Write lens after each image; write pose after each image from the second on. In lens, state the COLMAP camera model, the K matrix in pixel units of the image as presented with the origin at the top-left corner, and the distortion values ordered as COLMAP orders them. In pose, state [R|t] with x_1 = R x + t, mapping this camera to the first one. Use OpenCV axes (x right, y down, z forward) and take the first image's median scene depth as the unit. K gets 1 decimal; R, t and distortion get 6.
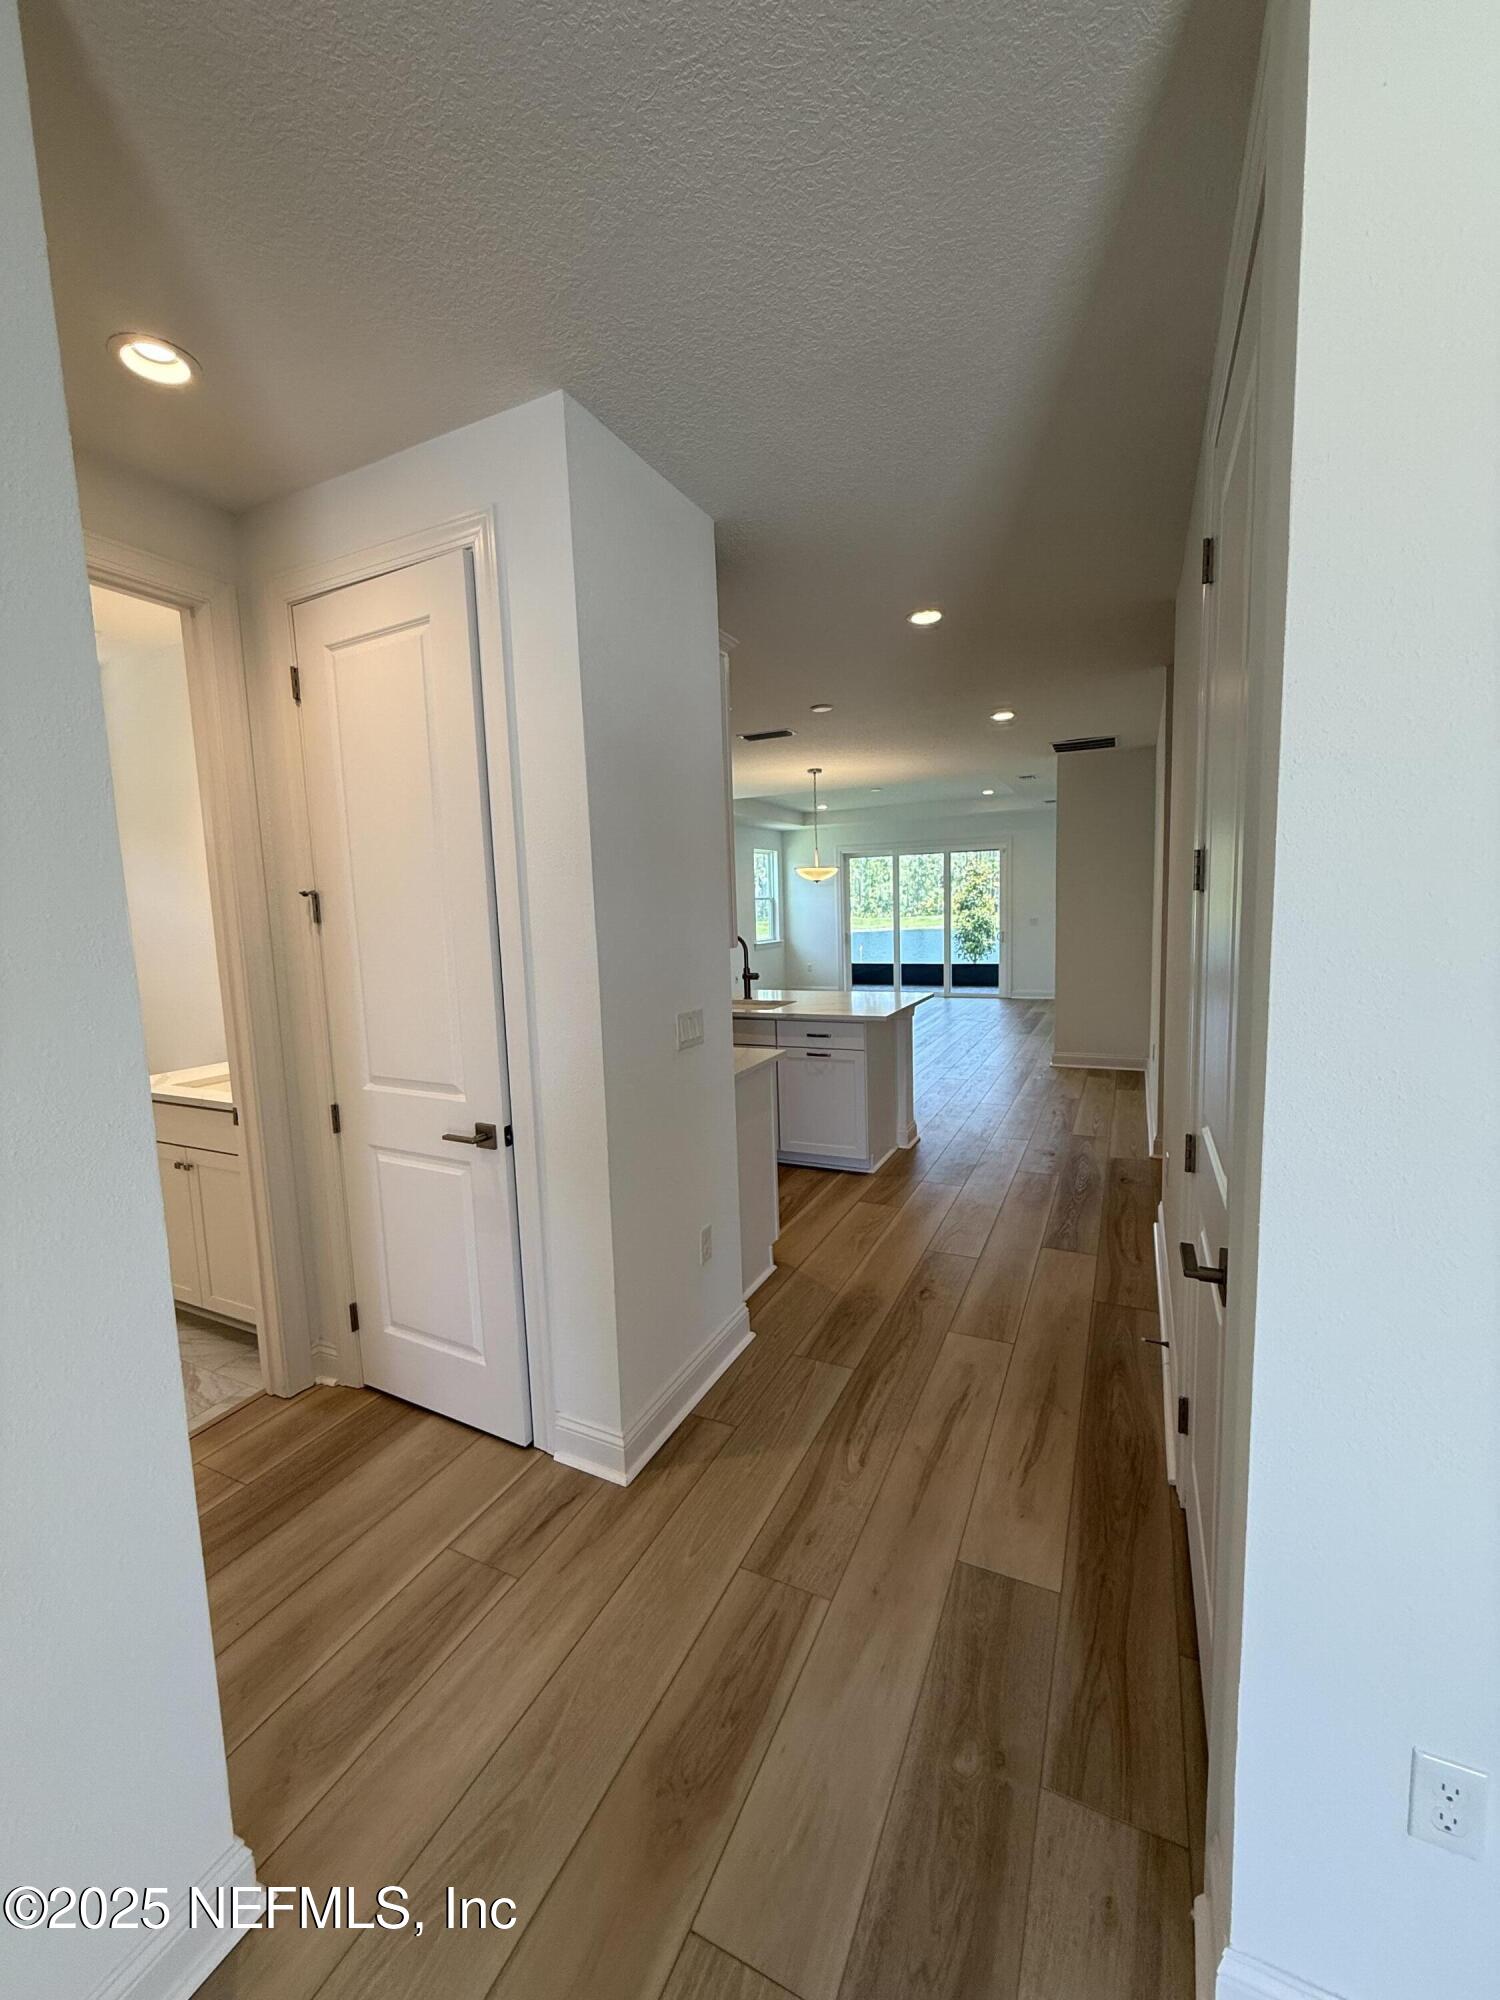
lens RADIAL K [[799.9, 0, 754.9], [0, 799.9, 993.9], [0, 0, 1]] dist [-0.000647, 0.000379]
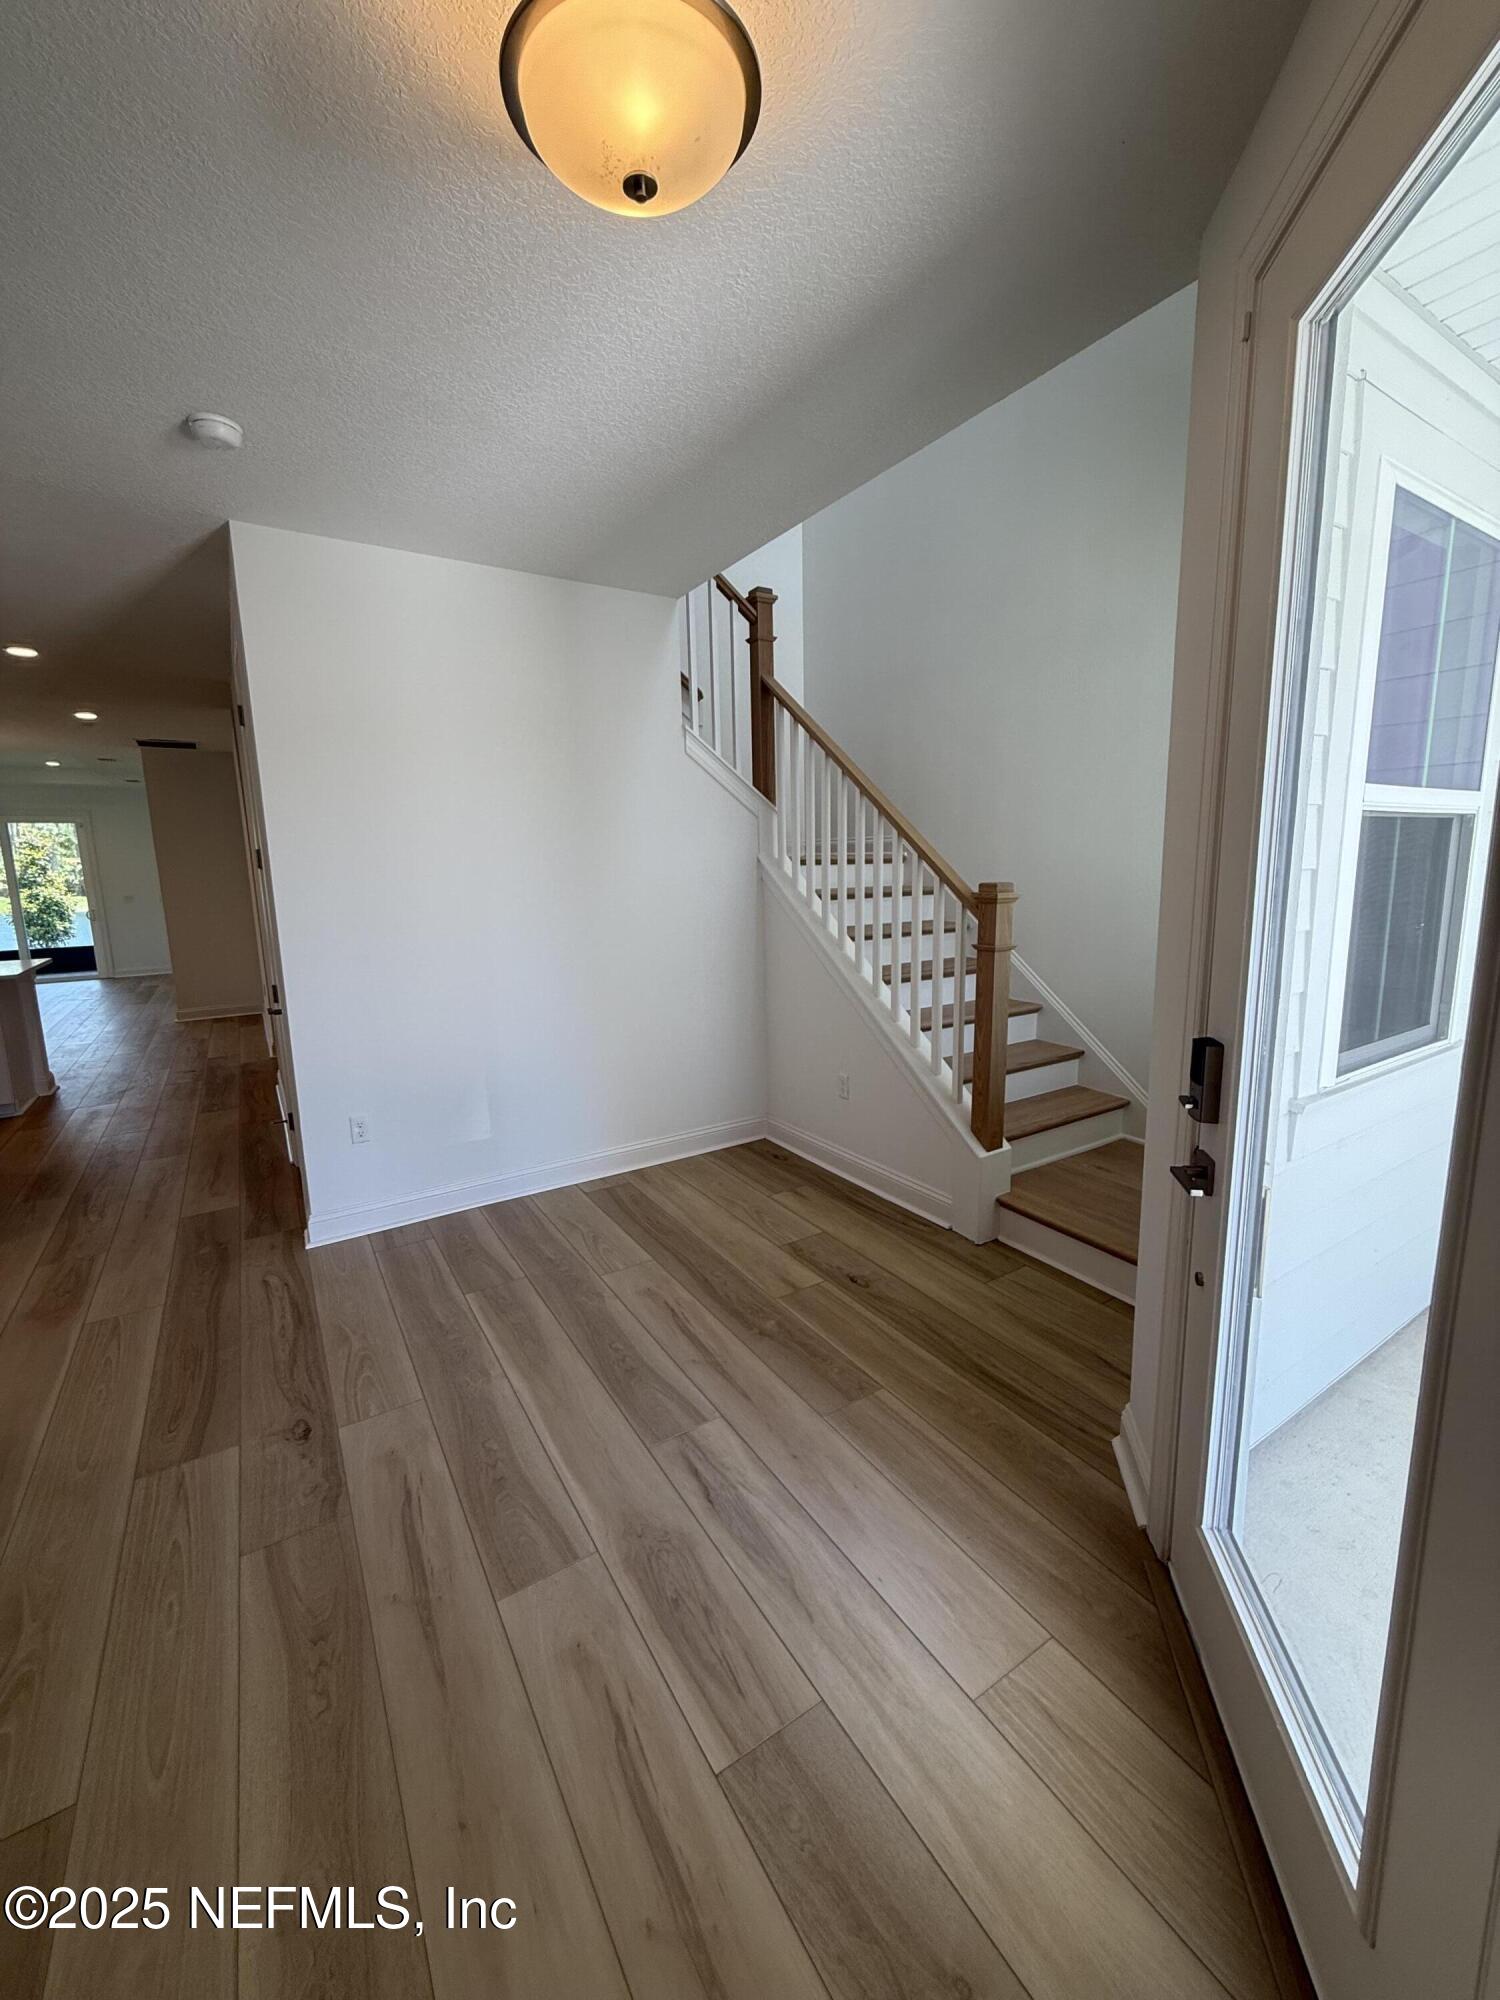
lens RADIAL K [[799.9, 0, 747.5], [0, 799.9, 990.4], [0, 0, 1]] dist [-0.000647, 0.000379]
pose [[0.536347, -0.117908, 0.835721, -0.313879], [0.099465, 0.992124, 0.076140, 0.088468], [-0.838116, 0.042288, 0.543850, -0.681051]]
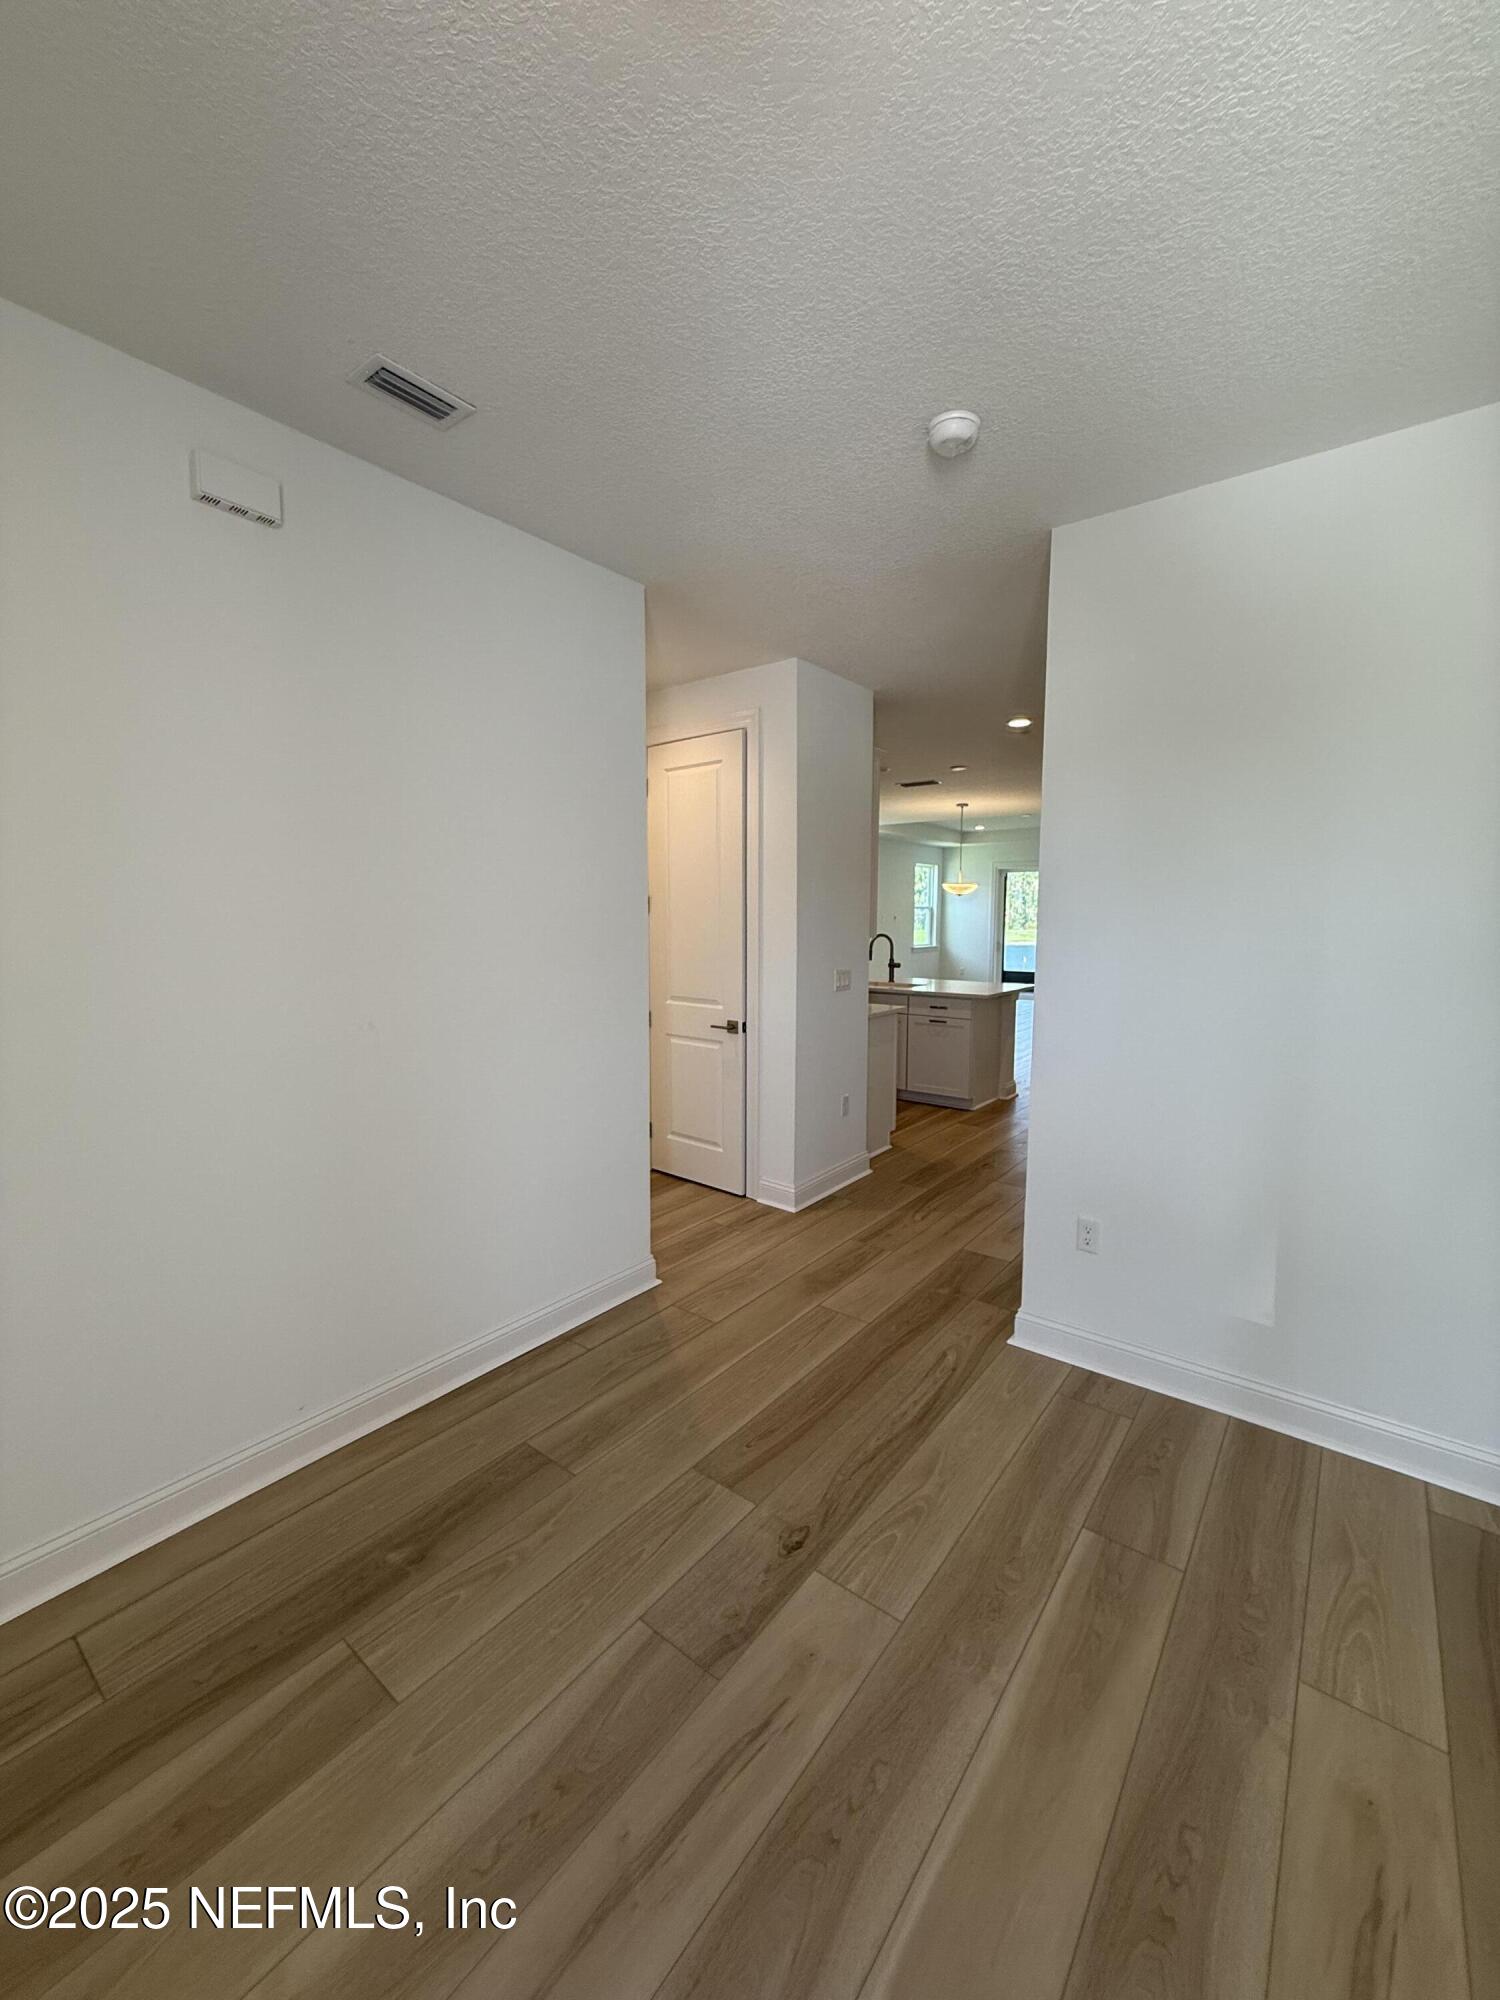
lens RADIAL K [[799.9, 0, 754.7], [0, 799.9, 993.6], [0, 0, 1]] dist [-0.000647, 0.000379]
pose [[0.977133, 0.056129, -0.205085, 0.069749], [-0.057586, 0.998340, -0.001136, 0.065123], [0.204681, 0.012920, 0.978744, -0.581868]]
